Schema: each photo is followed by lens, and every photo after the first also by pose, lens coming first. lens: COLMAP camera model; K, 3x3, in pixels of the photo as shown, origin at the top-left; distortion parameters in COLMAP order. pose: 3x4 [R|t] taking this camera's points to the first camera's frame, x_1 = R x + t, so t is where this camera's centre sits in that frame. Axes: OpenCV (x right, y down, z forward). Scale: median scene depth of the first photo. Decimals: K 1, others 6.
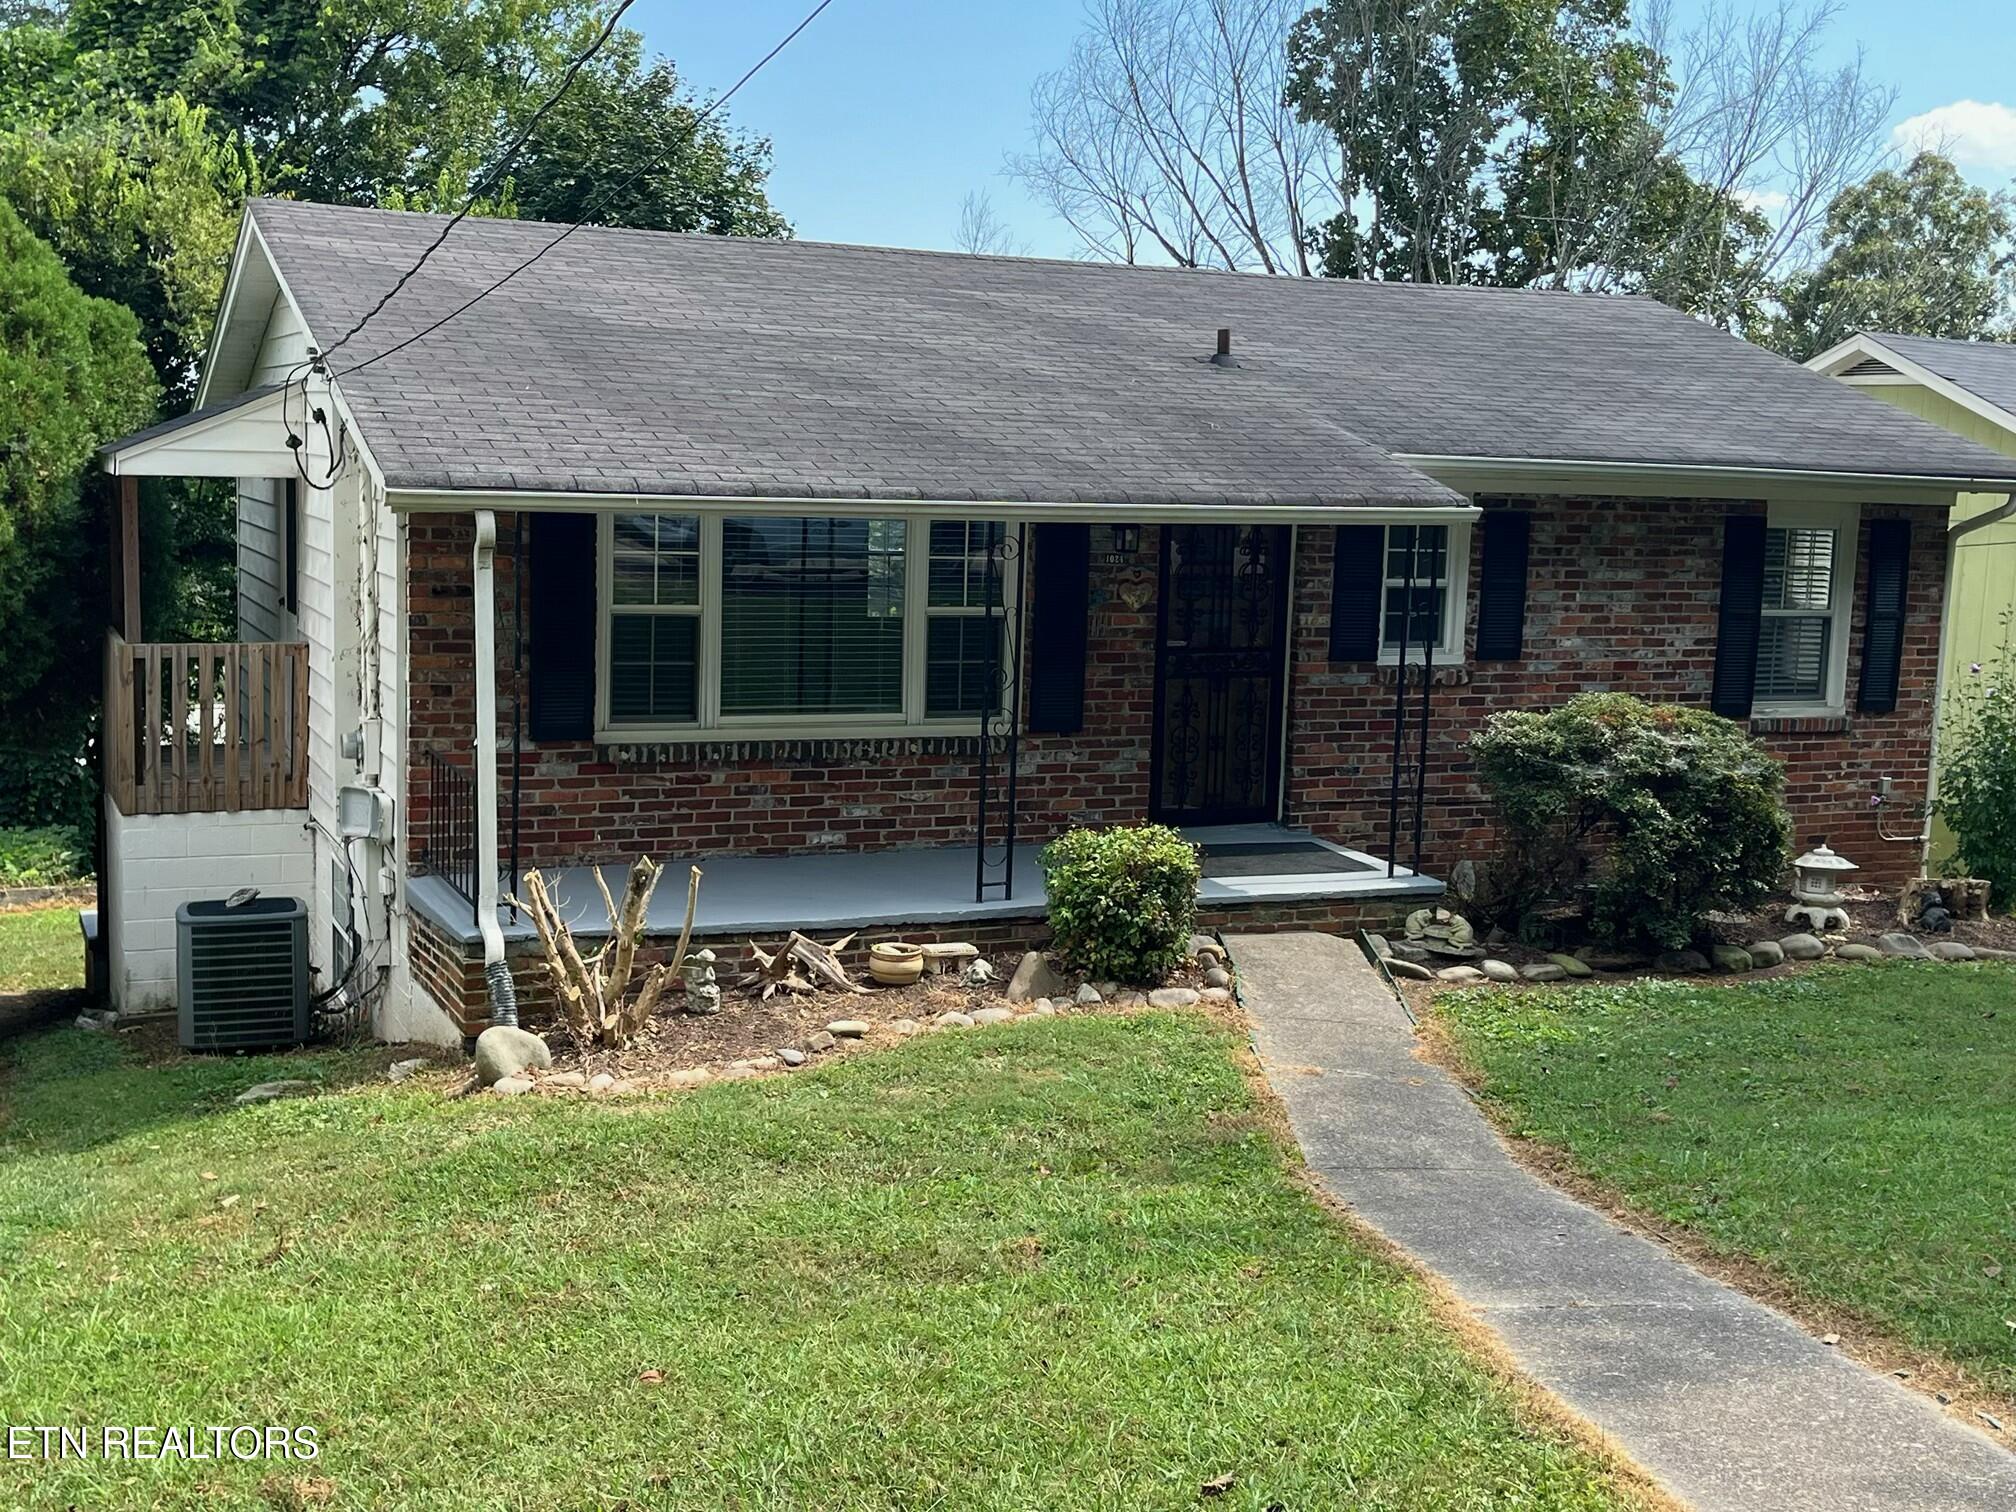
lens RADIAL K [[2315.6, 0, 1008.0], [0, 2315.6, 756.0], [0, 0, 1]] dist [0.054852, -0.022265]
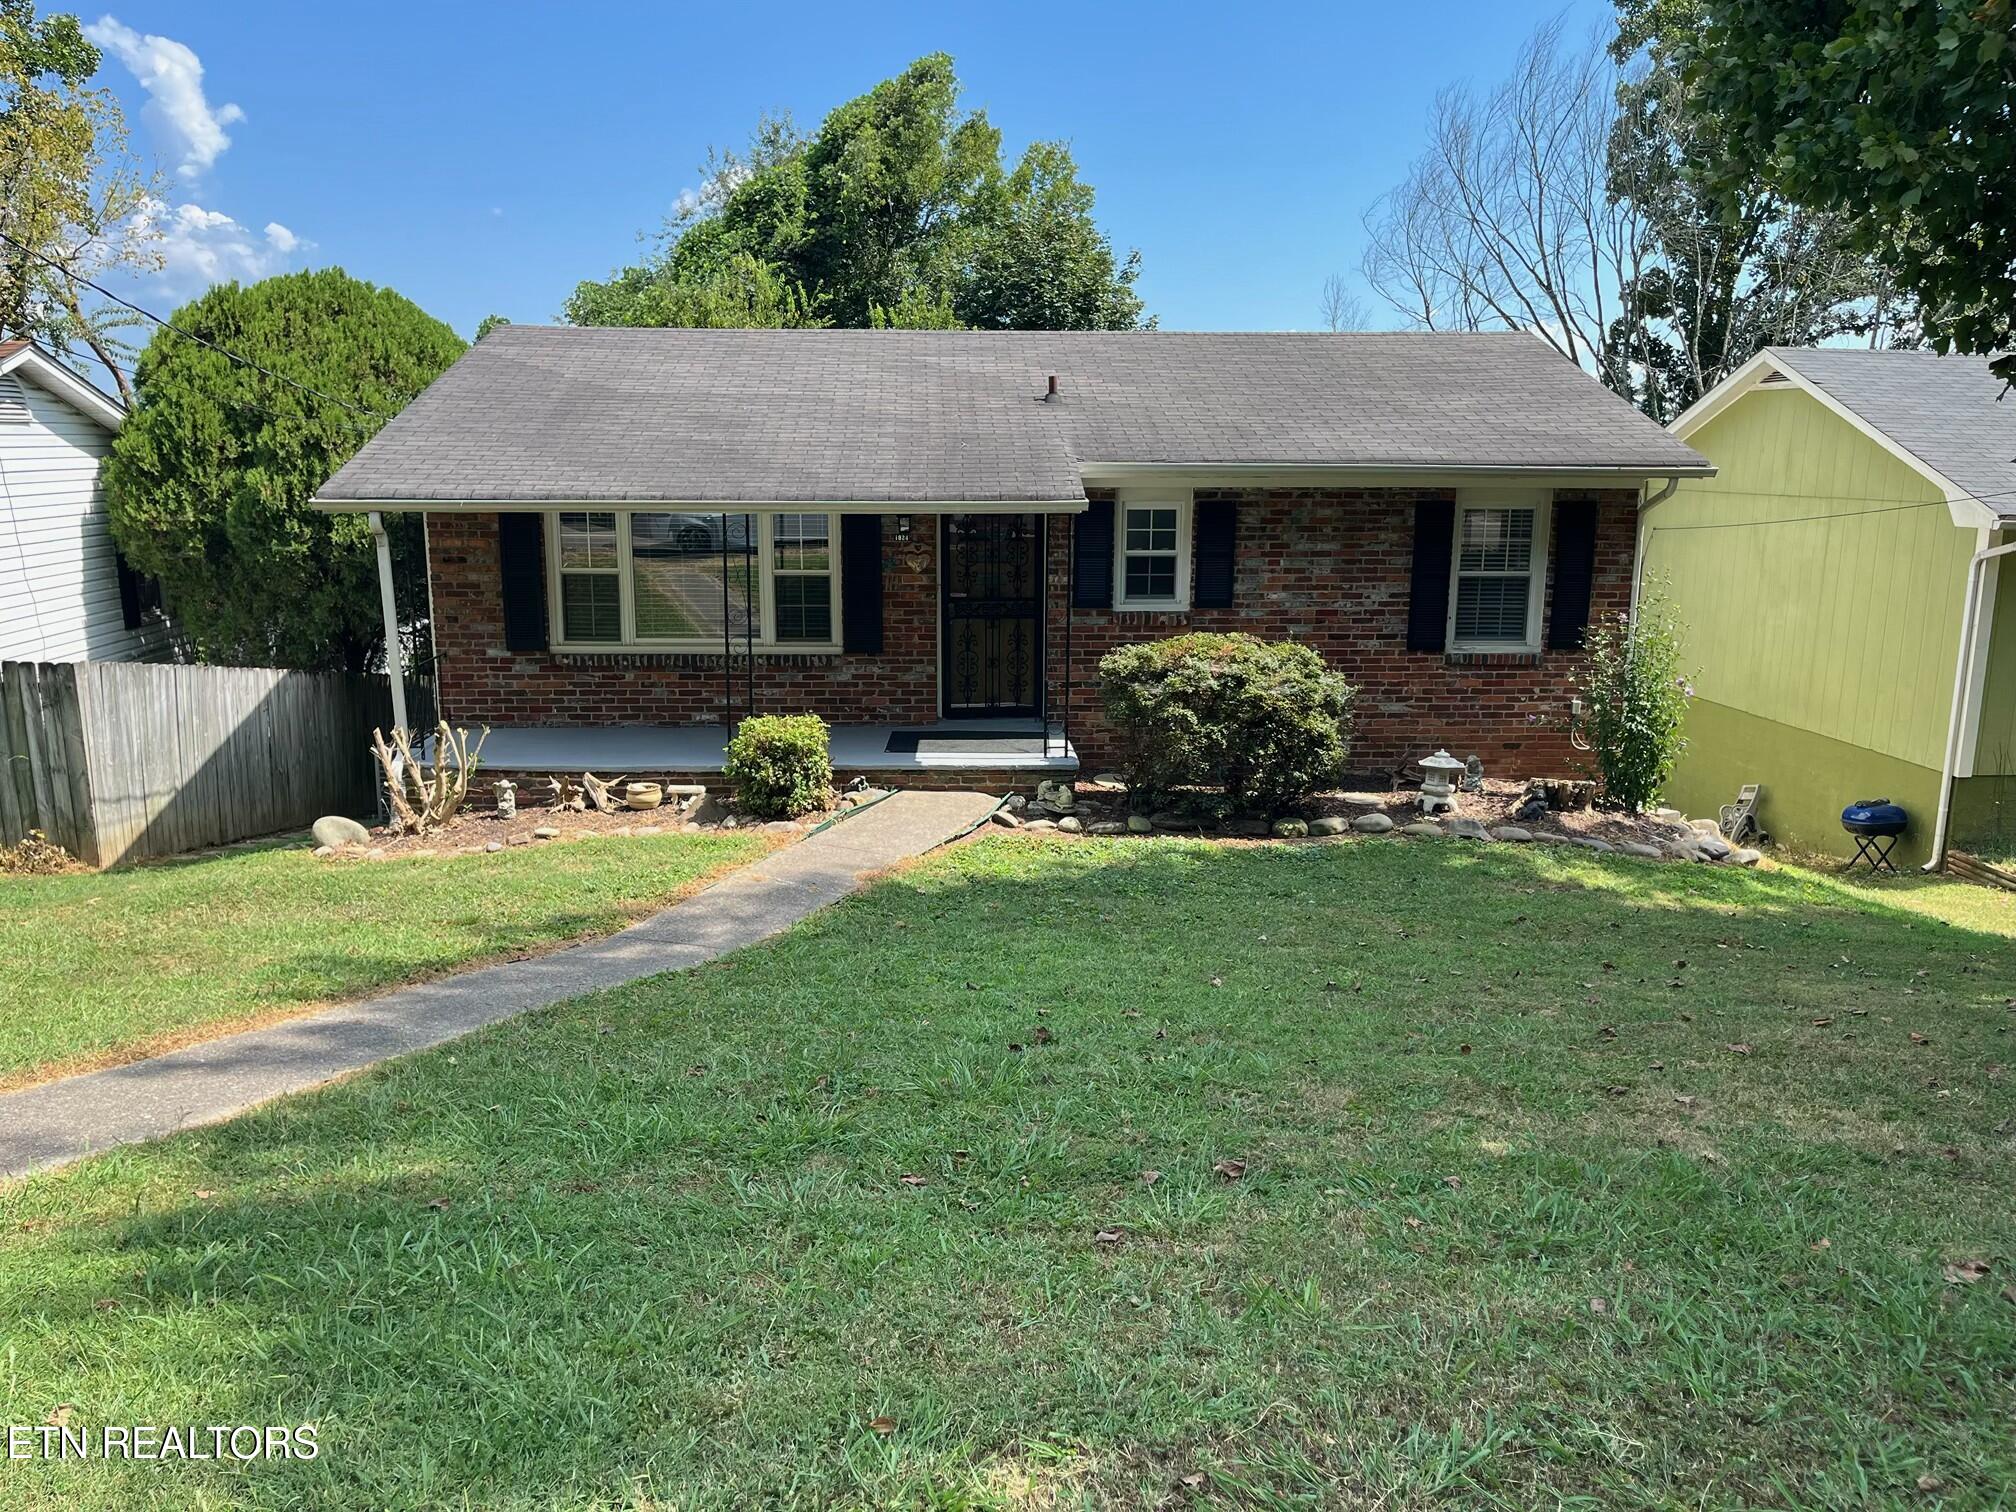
lens RADIAL K [[1517.6, 0, 1000.6], [0, 1517.6, 764.7], [0, 0, 1]] dist [0.076068, -0.101629]
pose [[0.928151, 0.047375, -0.369176, 0.468616], [-0.023583, 0.997359, 0.068697, -0.007625], [0.371455, -0.055055, 0.926817, 0.103239]]
